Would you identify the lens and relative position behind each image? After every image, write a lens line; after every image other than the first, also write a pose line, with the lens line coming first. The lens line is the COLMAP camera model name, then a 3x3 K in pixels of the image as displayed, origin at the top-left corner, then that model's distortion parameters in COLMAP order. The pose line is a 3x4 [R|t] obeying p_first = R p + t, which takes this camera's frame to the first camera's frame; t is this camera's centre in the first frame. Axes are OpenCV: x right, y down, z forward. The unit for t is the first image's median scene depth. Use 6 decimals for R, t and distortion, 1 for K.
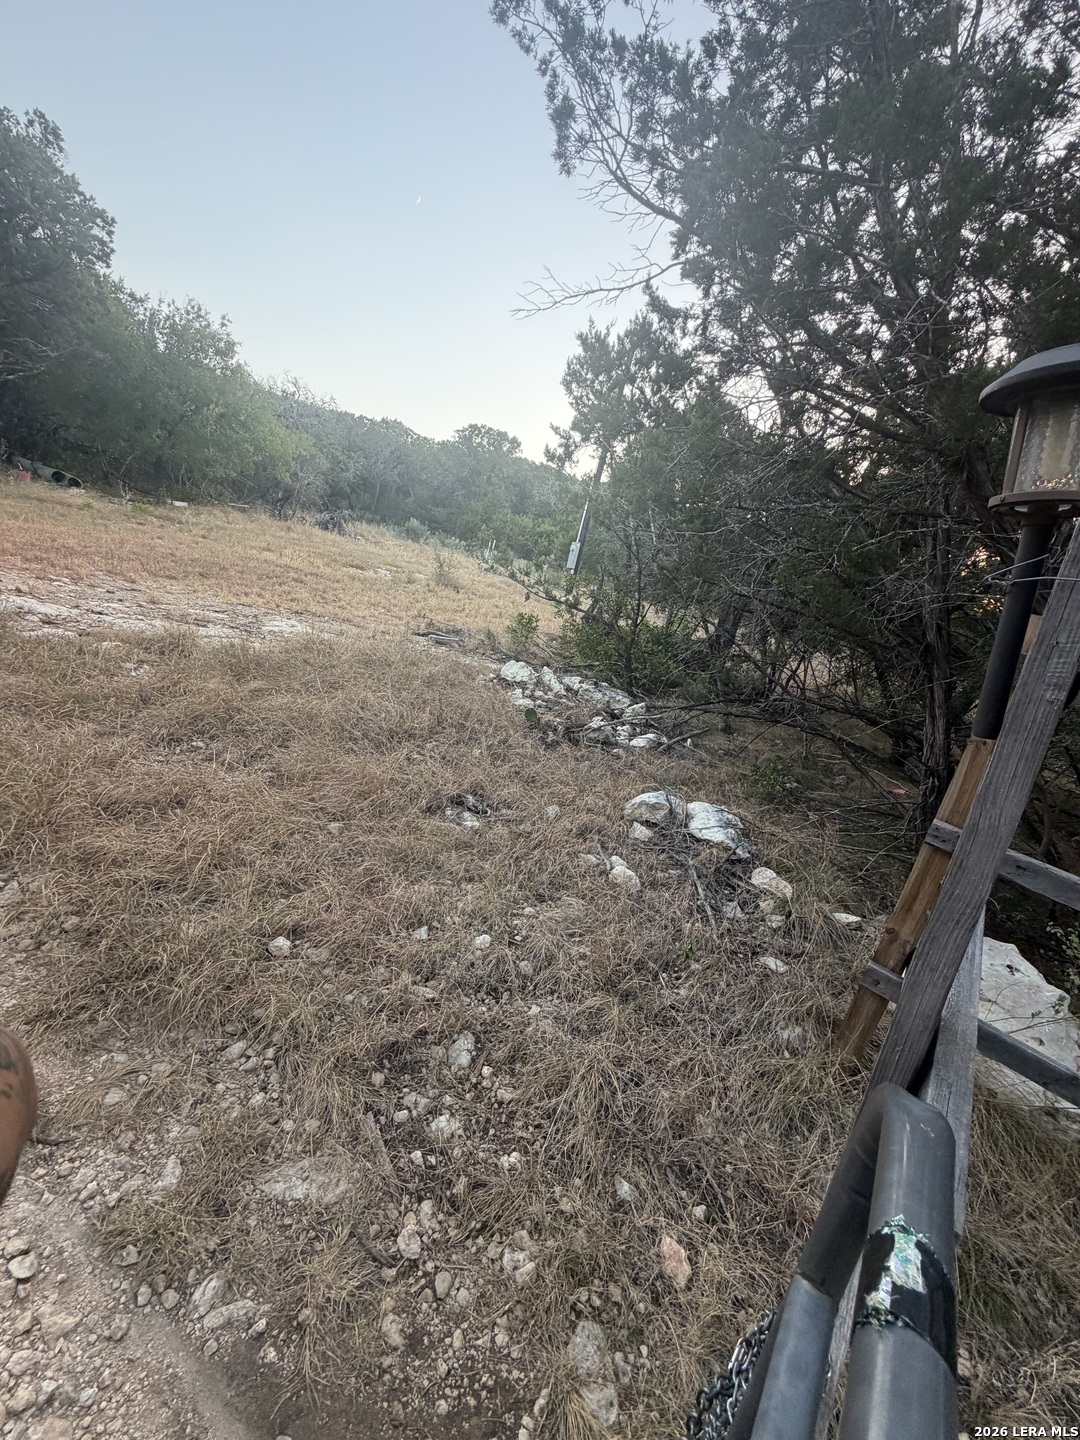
lens RADIAL K [[577.9, 0, 534.4], [0, 577.9, 715.5], [0, 0, 1]] dist [0.002503, -0.000033]
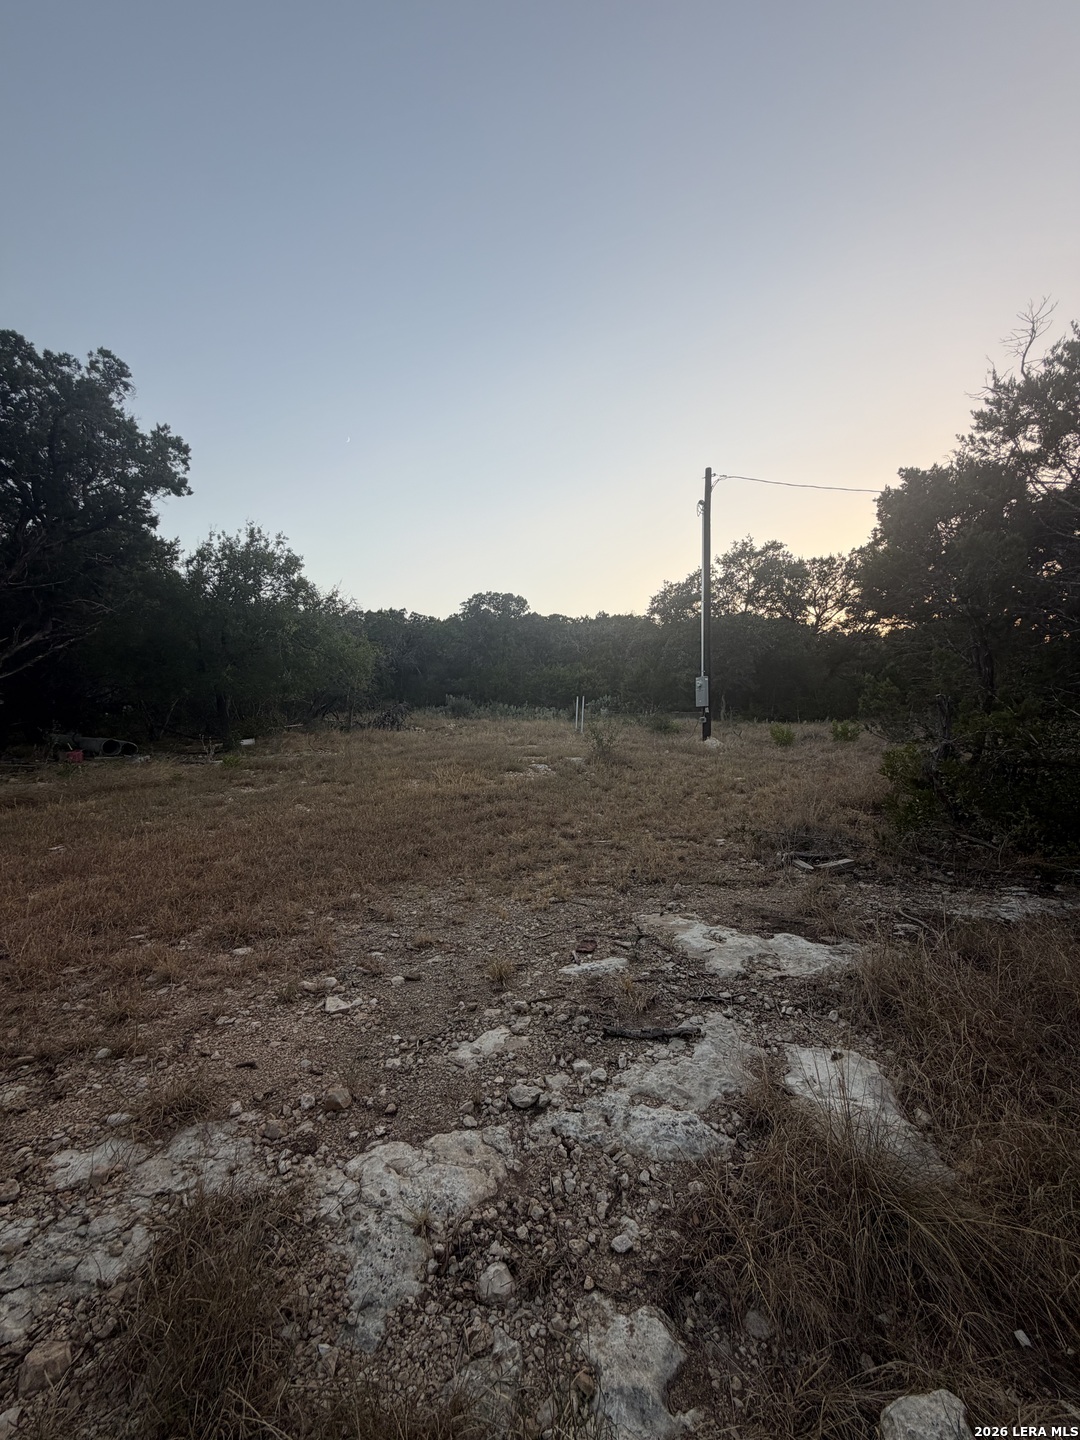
lens RADIAL K [[577.9, 0, 542.7], [0, 577.9, 712.3], [0, 0, 1]] dist [0.002503, -0.000033]
pose [[0.971871, -0.231724, 0.042072, -0.242864], [0.235010, 0.942532, -0.237495, -0.116156], [0.015379, 0.240702, 0.970477, 0.195797]]
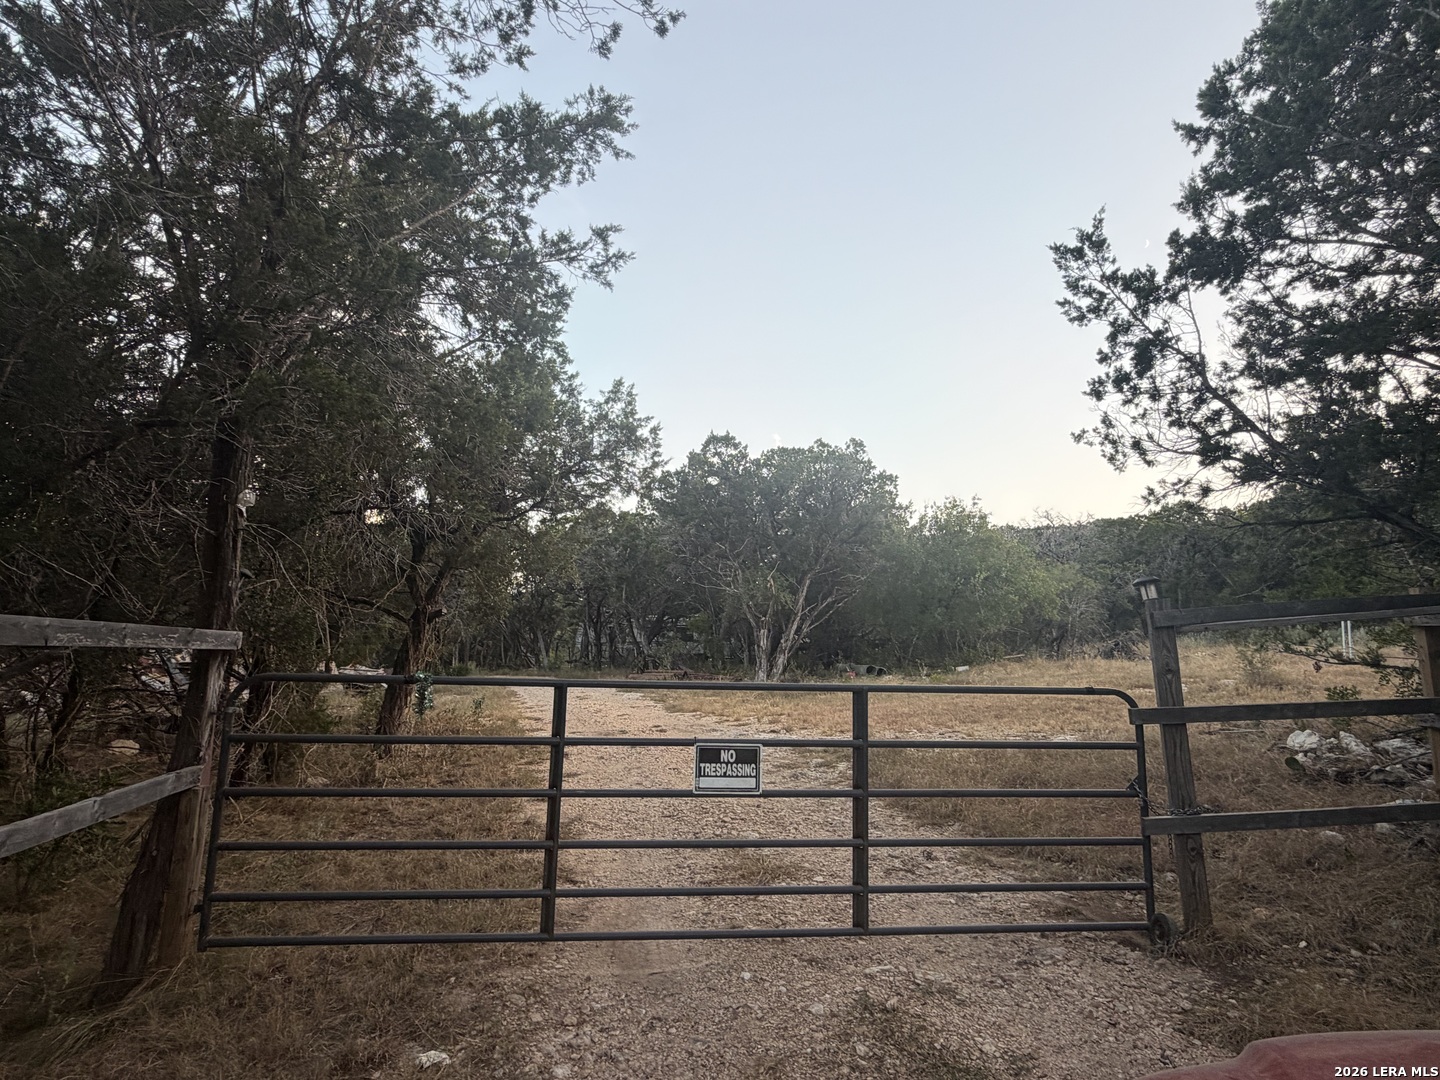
lens RADIAL K [[811.7, 0, 716.3], [0, 811.7, 540.7], [0, 0, 1]] dist [-0.020281, 0.004754]
pose [[0.669278, -0.341504, -0.659880, 0.134978], [-0.002156, 0.887219, -0.461344, 0.108021], [0.743009, 0.310190, 0.593060, -0.274772]]
